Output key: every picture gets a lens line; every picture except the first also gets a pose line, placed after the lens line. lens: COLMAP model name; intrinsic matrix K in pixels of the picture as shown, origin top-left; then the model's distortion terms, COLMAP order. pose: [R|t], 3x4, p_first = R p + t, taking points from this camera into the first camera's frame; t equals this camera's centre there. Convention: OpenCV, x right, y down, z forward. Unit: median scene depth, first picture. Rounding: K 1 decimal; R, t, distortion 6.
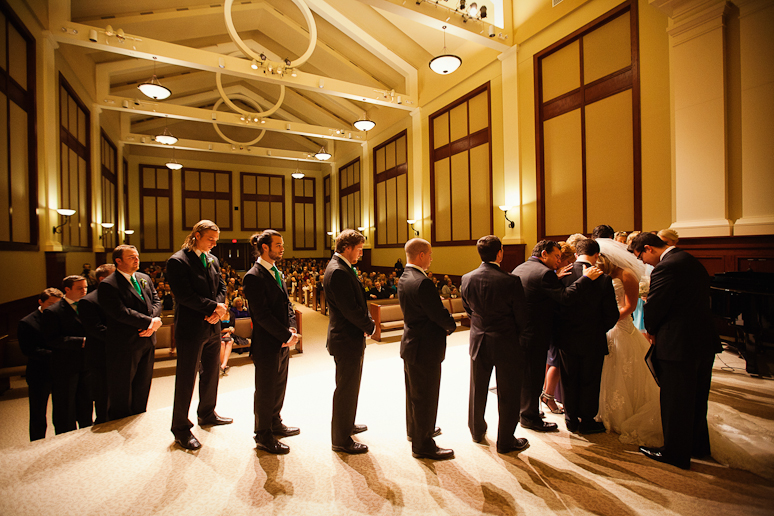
lens RADIAL K [[363.7, 0, 383.8], [0, 363.7, 251.4], [0, 0, 1]] dist [-0.002102, 0.001381]
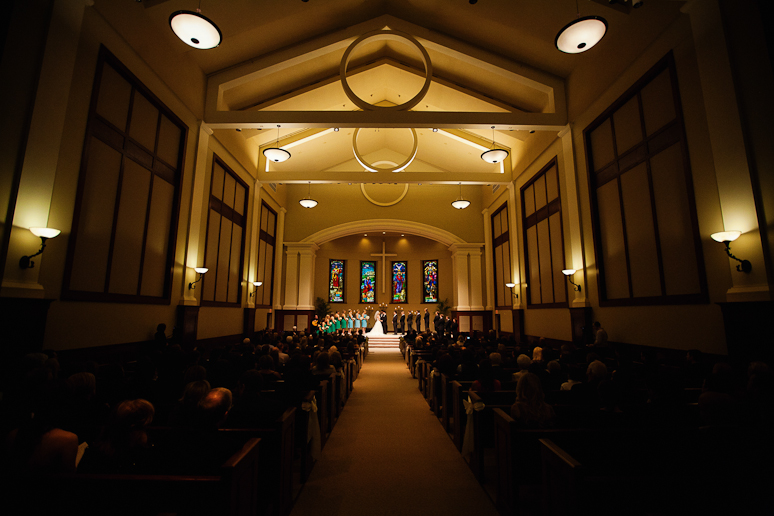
lens RADIAL K [[363.7, 0, 383.8], [0, 363.7, 251.4], [0, 0, 1]] dist [-0.002102, 0.001381]
pose [[0.889166, -0.058140, -0.453877, 0.094408], [-0.019327, 0.986238, -0.164198, 0.005664], [0.457177, 0.154771, 0.875805, 0.208640]]
